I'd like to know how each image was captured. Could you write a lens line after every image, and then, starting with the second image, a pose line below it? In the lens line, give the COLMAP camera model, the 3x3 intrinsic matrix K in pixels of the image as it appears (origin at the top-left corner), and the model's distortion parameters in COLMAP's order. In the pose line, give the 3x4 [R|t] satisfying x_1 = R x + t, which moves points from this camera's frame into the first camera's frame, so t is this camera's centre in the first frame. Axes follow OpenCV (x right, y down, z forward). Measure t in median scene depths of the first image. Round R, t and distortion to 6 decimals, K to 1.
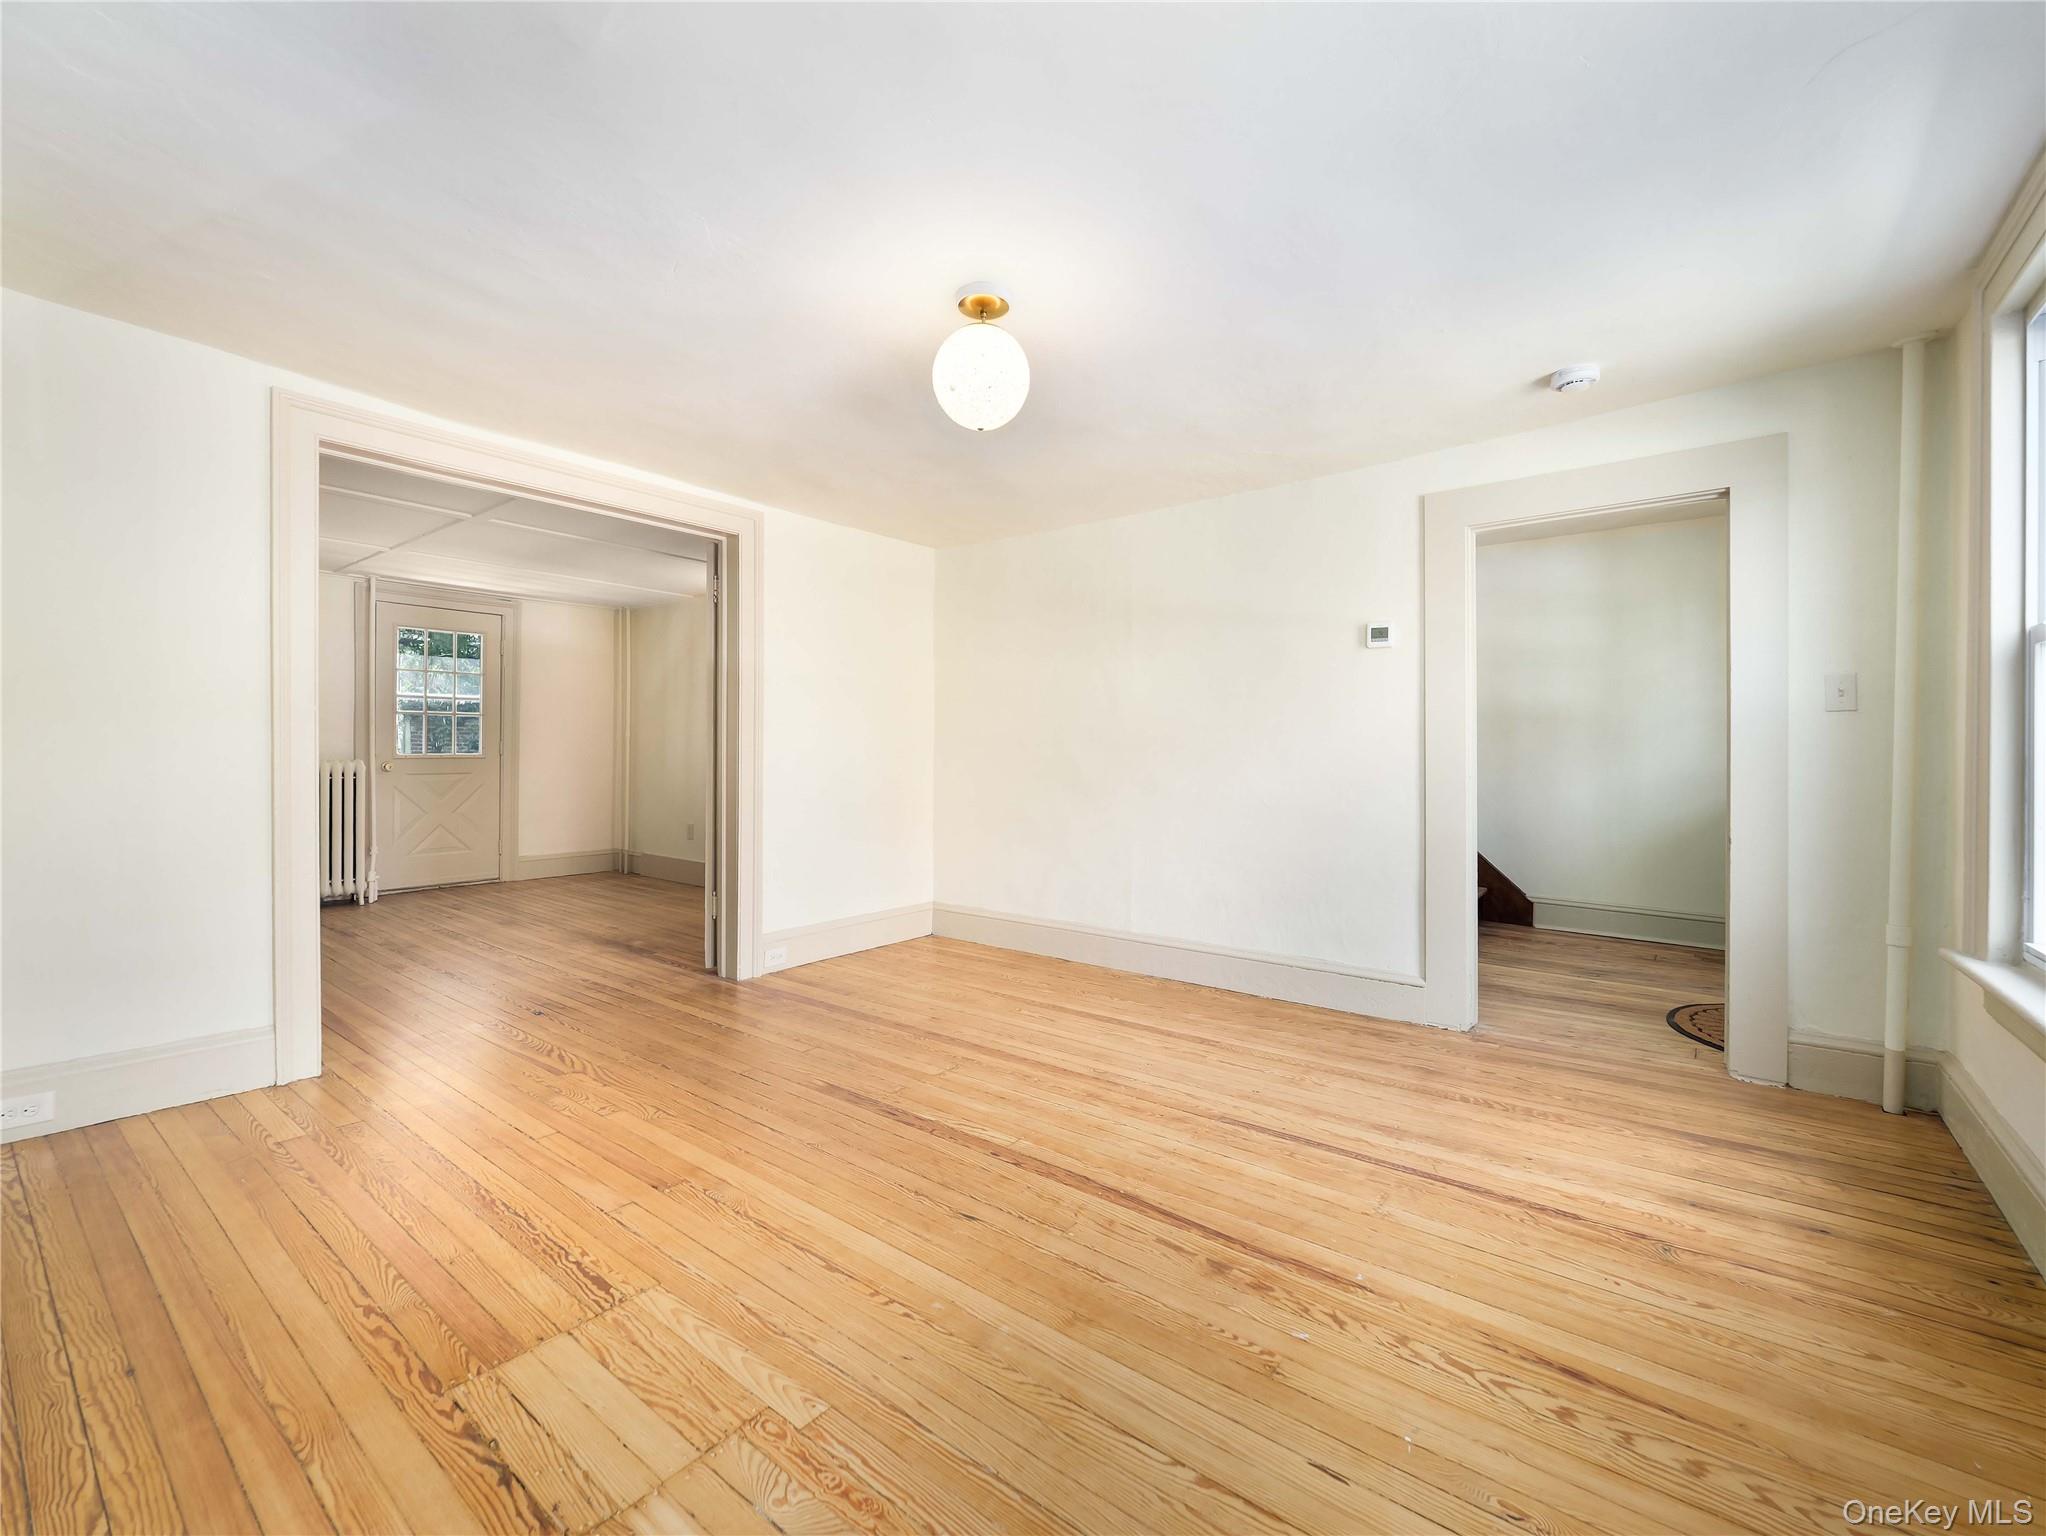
lens RADIAL K [[867.4, 0, 1035.1], [0, 867.4, 757.4], [0, 0, 1]] dist [-0.002734, 0.000107]
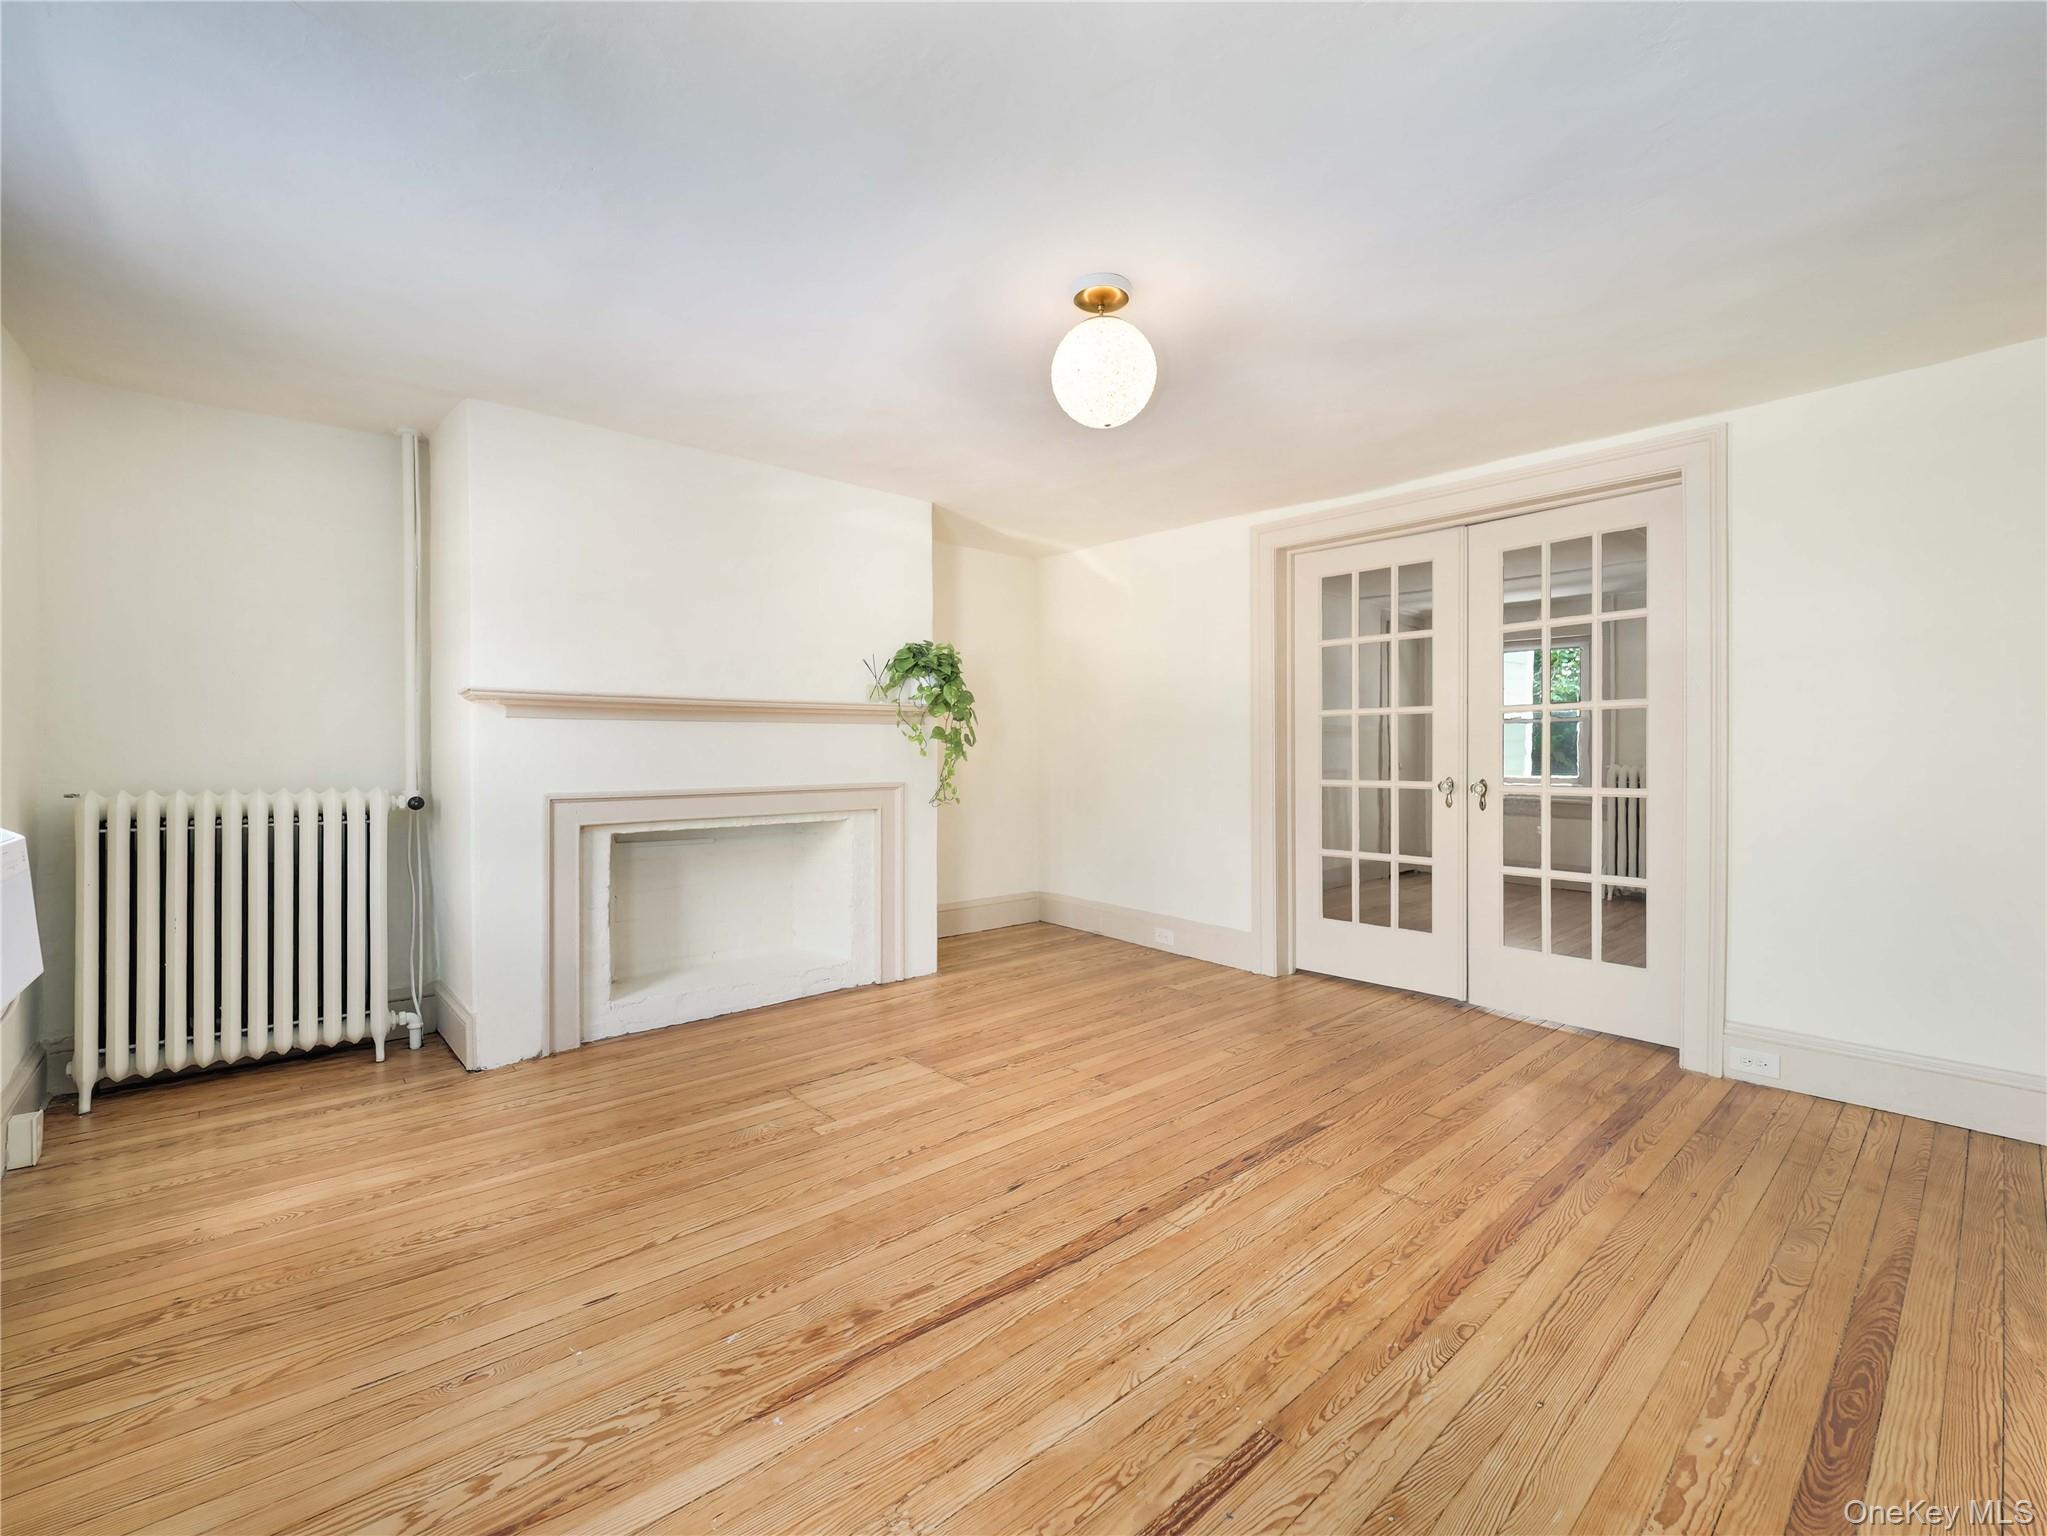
lens RADIAL K [[867.9, 0, 1035.6], [0, 867.9, 757.4], [0, 0, 1]] dist [-0.002734, 0.000107]
pose [[-0.168643, 0.002239, -0.985675, 0.997798], [-0.008823, 0.999954, 0.003780, -0.010502], [0.985638, 0.009334, -0.168616, 1.218314]]
